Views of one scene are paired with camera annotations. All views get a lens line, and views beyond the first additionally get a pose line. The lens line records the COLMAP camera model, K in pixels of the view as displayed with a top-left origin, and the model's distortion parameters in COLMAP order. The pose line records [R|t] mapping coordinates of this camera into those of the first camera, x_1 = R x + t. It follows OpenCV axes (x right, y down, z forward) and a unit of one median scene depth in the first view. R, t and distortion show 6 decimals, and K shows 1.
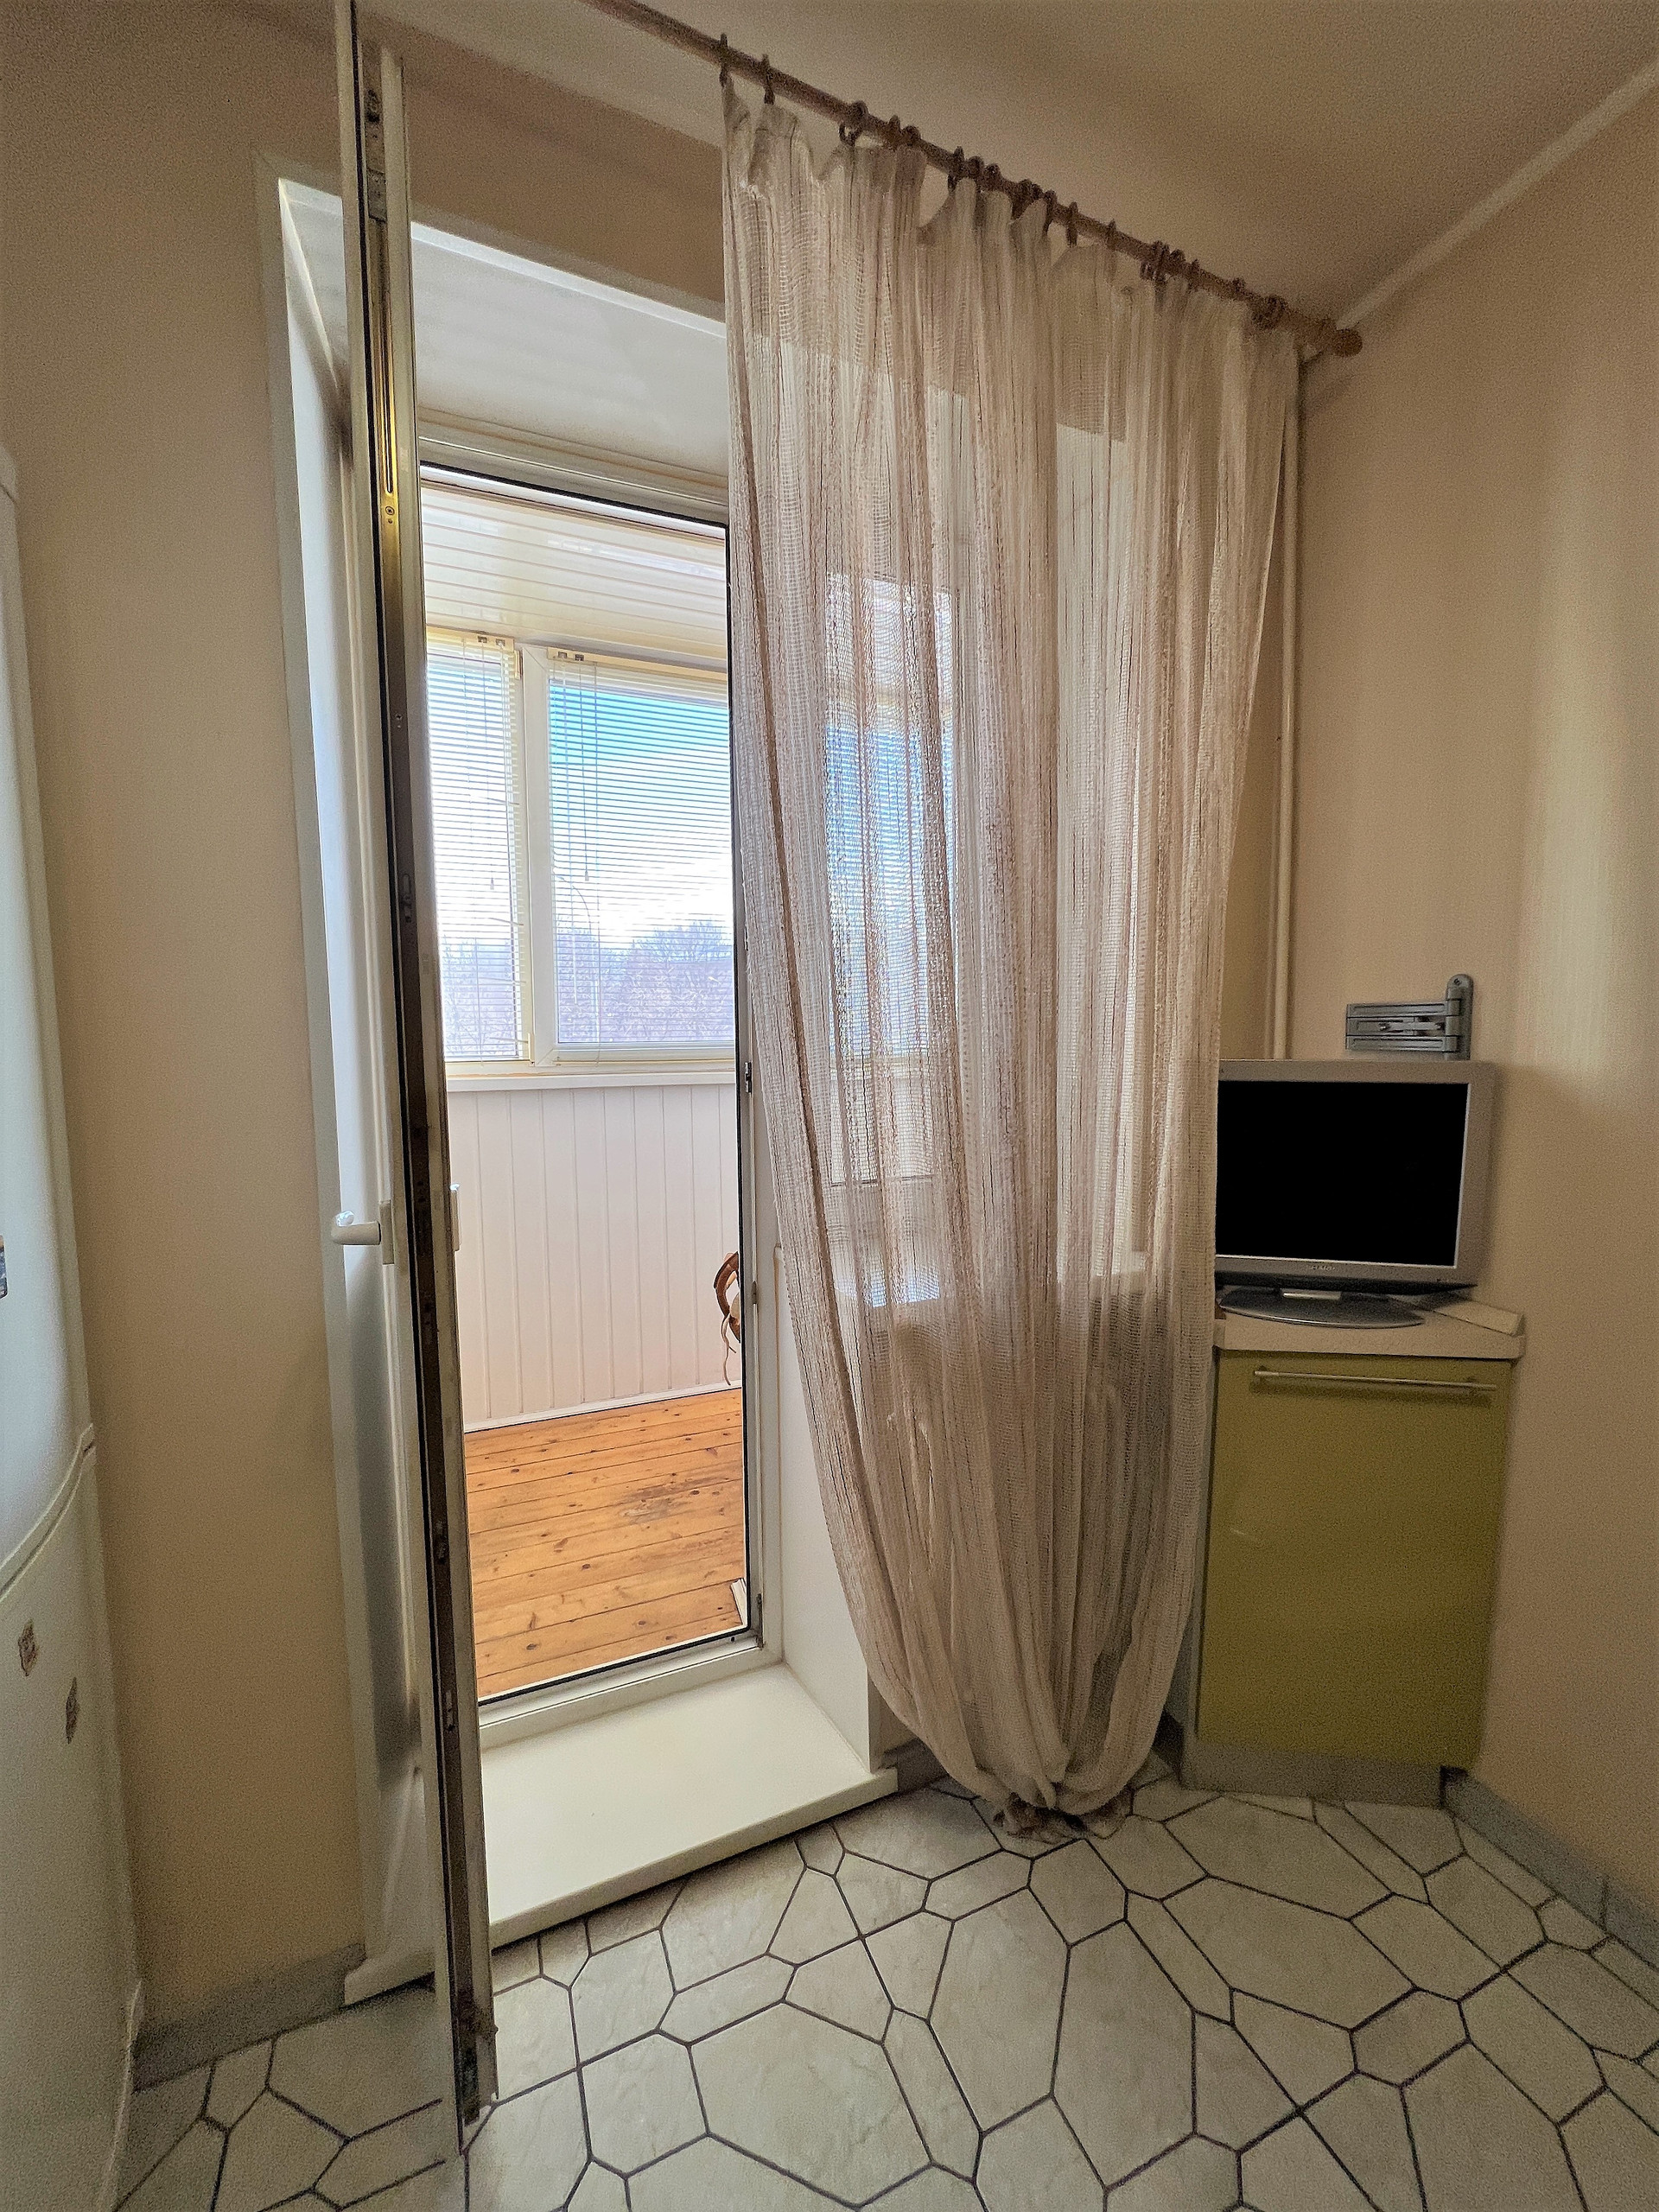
lens RADIAL K [[882.9, 0, 826.4], [0, 882.9, 1100.6], [0, 0, 1]] dist [-0.002090, 0.000957]
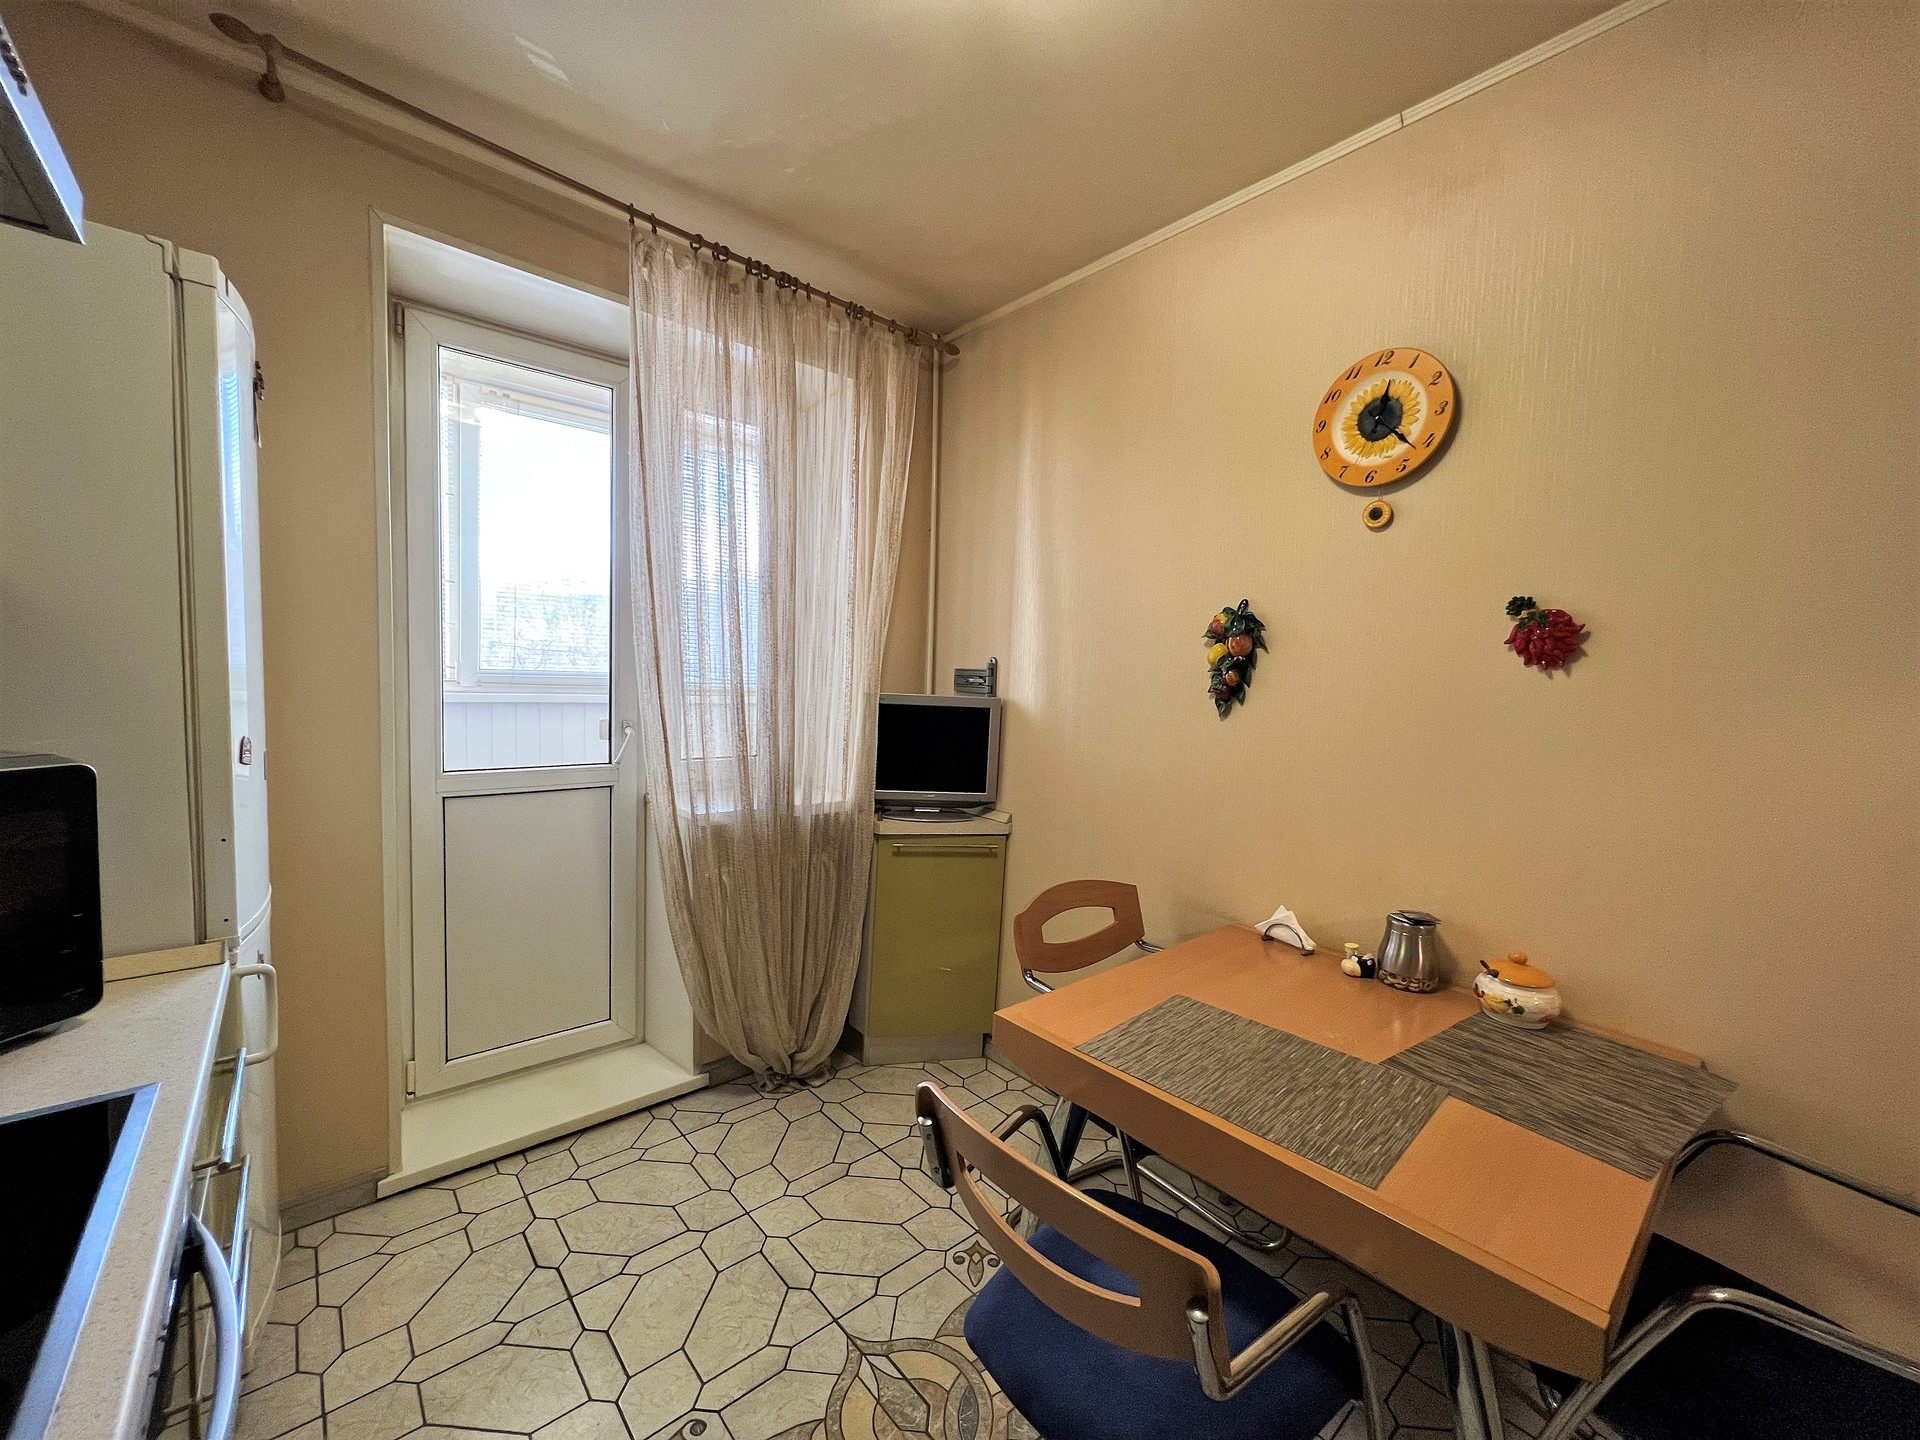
lens RADIAL K [[766.3, 0, 953.7], [0, 766.3, 722.7], [0, 0, 1]] dist [-0.002090, 0.000957]
pose [[0.948038, 0.020422, 0.317502, 0.045601], [-0.012905, 0.999585, -0.025762, 0.065936], [-0.317896, 0.020326, 0.947908, -0.745667]]
